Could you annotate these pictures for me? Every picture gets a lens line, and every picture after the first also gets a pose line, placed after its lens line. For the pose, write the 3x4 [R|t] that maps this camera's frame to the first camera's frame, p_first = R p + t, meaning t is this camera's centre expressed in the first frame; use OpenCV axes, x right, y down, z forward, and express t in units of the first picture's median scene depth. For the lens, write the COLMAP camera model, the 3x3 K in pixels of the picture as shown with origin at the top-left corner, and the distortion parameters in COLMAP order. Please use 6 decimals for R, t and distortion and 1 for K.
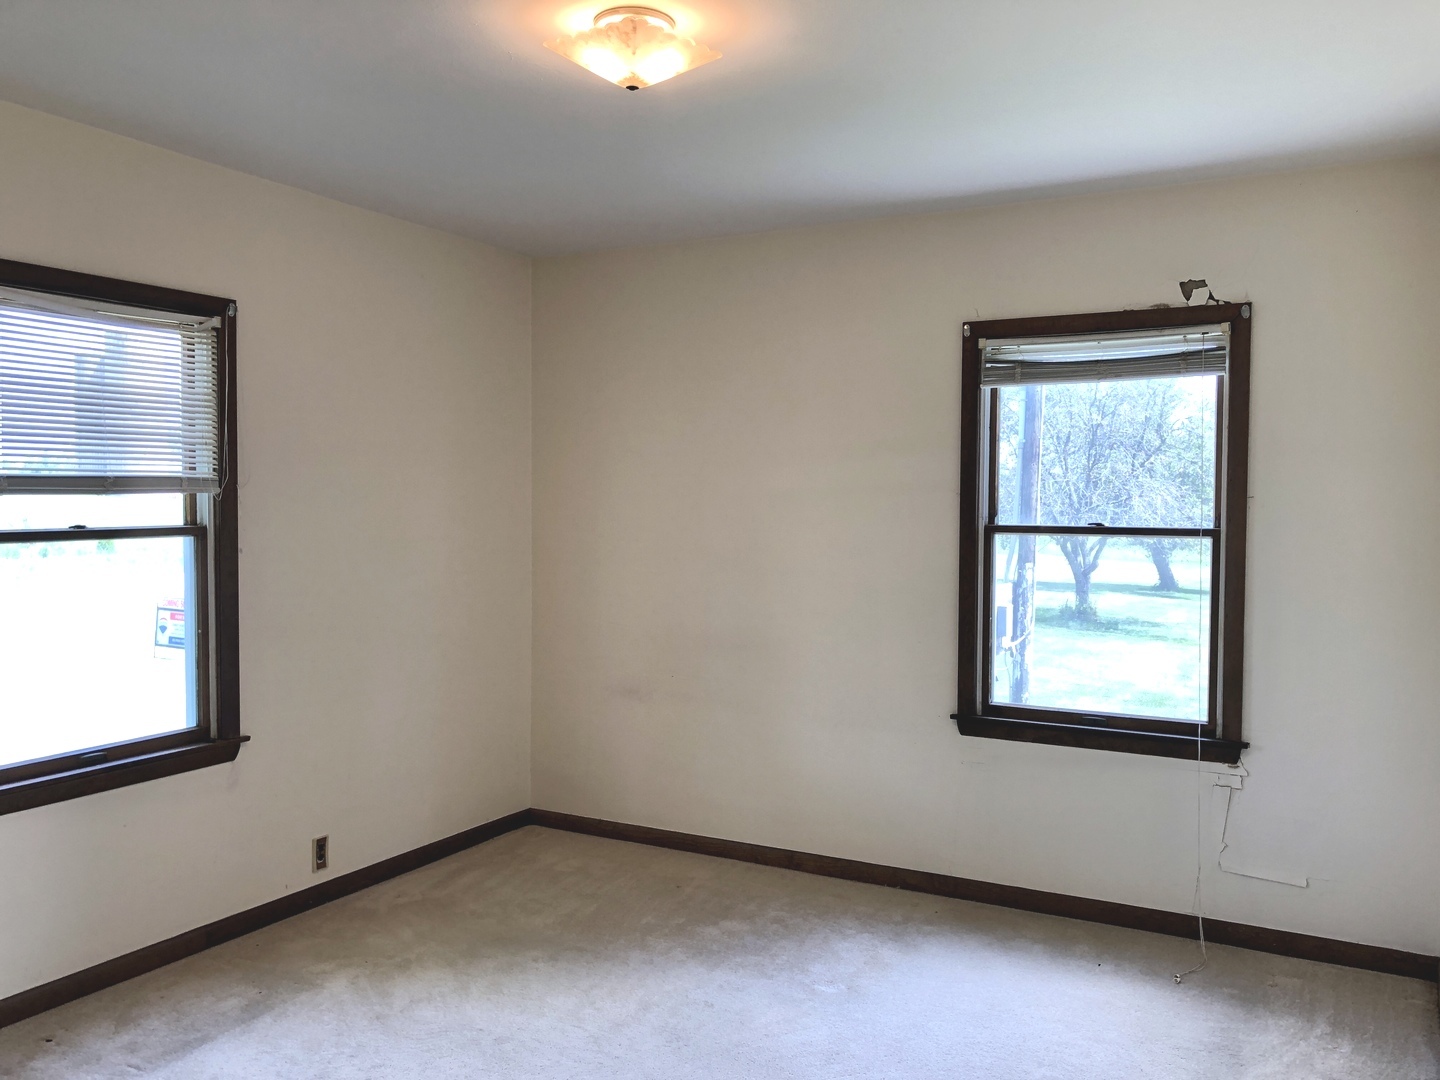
lens RADIAL K [[1174.4, 0, 720.0], [0, 1174.4, 540.0], [0, 0, 1]] dist [0.010192, 0.001597]
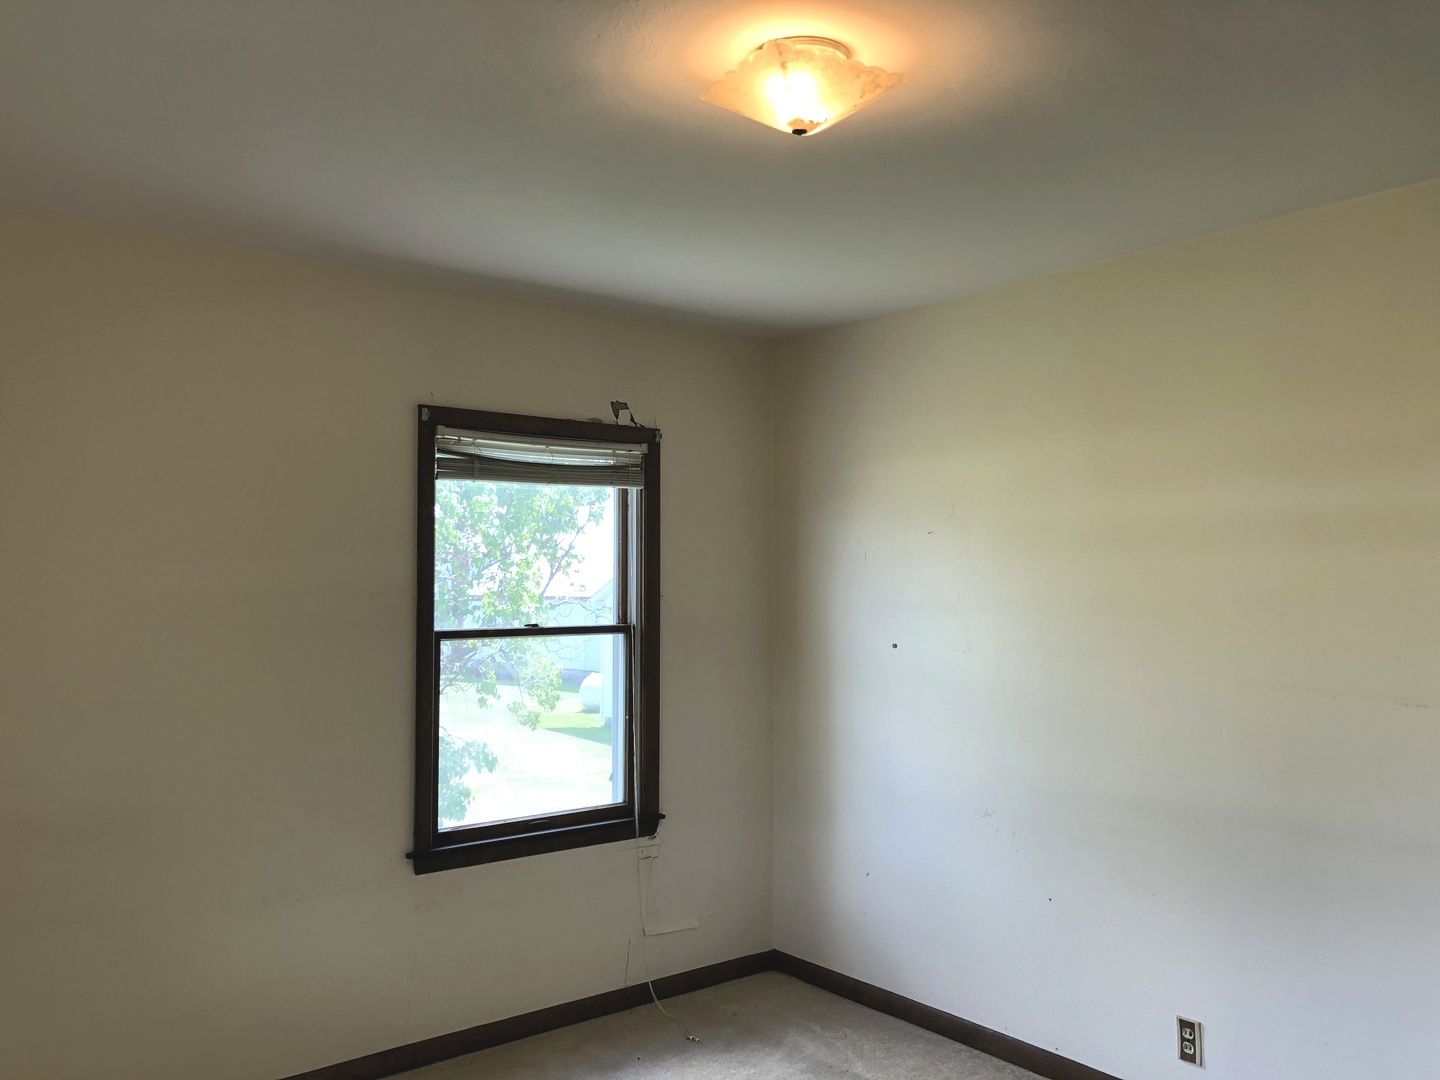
lens RADIAL K [[1174.4, 0, 720.0], [0, 1174.4, 540.0], [0, 0, 1]] dist [0.010192, 0.001597]
pose [[0.374428, 0.025873, 0.926895, -0.562858], [0.034605, 0.998524, -0.041851, -0.039972], [-0.926610, 0.047746, 0.372980, 0.490447]]
